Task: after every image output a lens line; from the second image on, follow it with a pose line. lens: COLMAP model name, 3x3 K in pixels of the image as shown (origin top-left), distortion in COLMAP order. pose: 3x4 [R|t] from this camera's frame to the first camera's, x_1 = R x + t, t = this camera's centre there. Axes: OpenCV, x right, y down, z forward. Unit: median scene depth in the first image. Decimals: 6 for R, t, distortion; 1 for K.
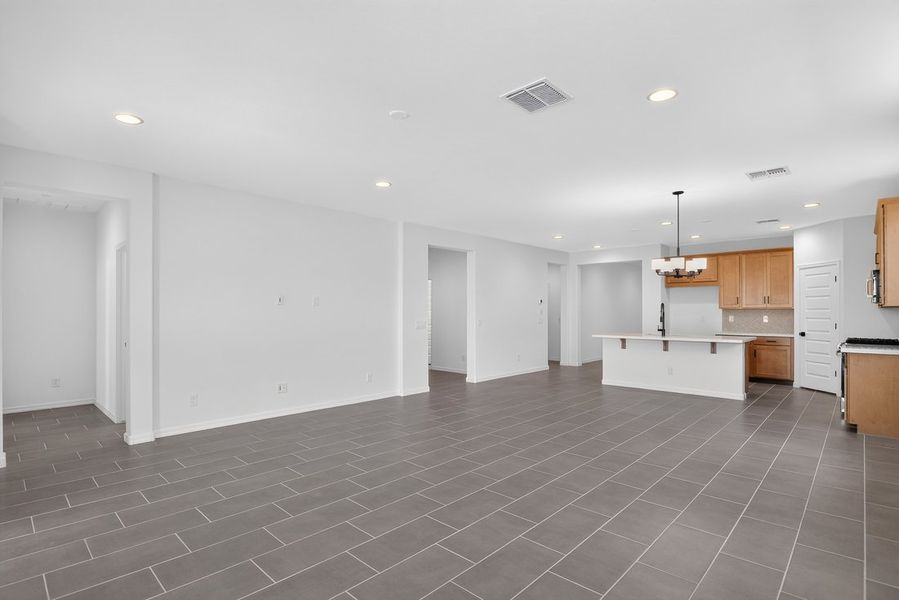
lens RADIAL K [[433.9, 0, 446.4], [0, 433.9, 311.7], [0, 0, 1]] dist [-0.014718, -0.000728]
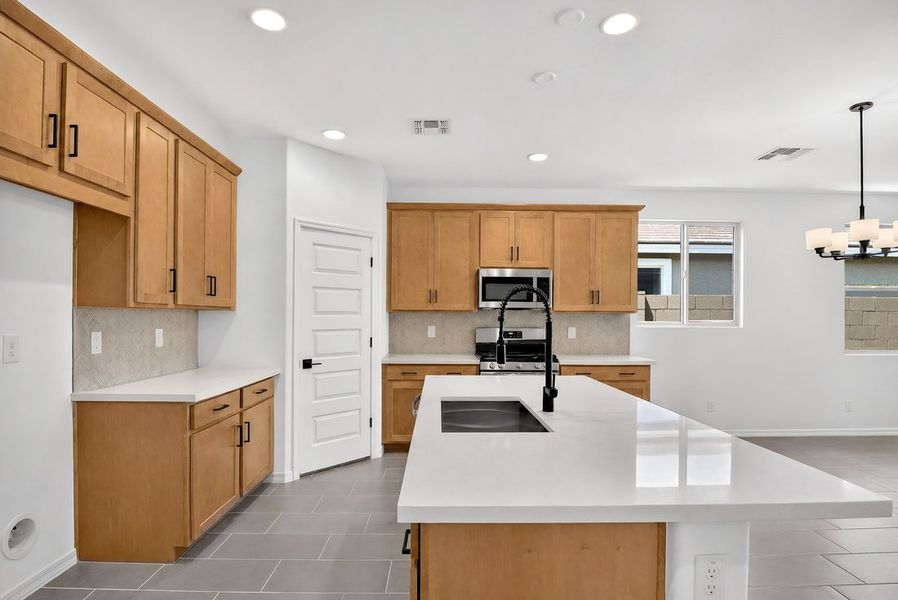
lens RADIAL K [[464.6, 0, 448.2], [0, 464.6, 309.4], [0, 0, 1]] dist [0.001540, -0.000536]
pose [[-0.716776, 0.006633, 0.697272, 0.347574], [-0.007074, 0.999834, -0.016783, -0.001368], [-0.697268, -0.016962, -0.716610, 1.244345]]
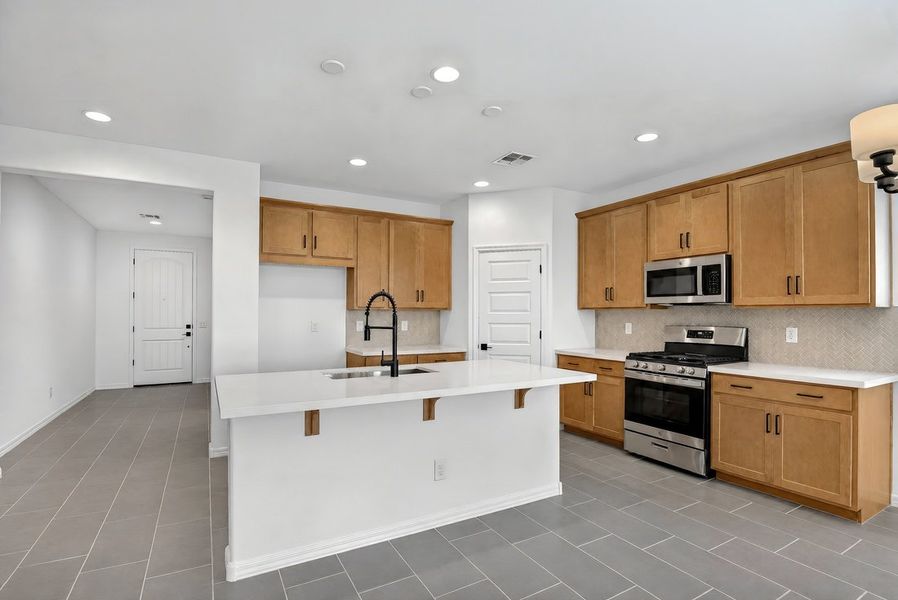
lens RADIAL K [[433.4, 0, 445.9], [0, 433.4, 311.7], [0, 0, 1]] dist [-0.014718, -0.000728]
pose [[0.278947, 0.006174, 0.960287, 0.147140], [-0.005160, 0.999975, -0.004930, -0.000564], [-0.960293, -0.003580, 0.278971, 0.850247]]
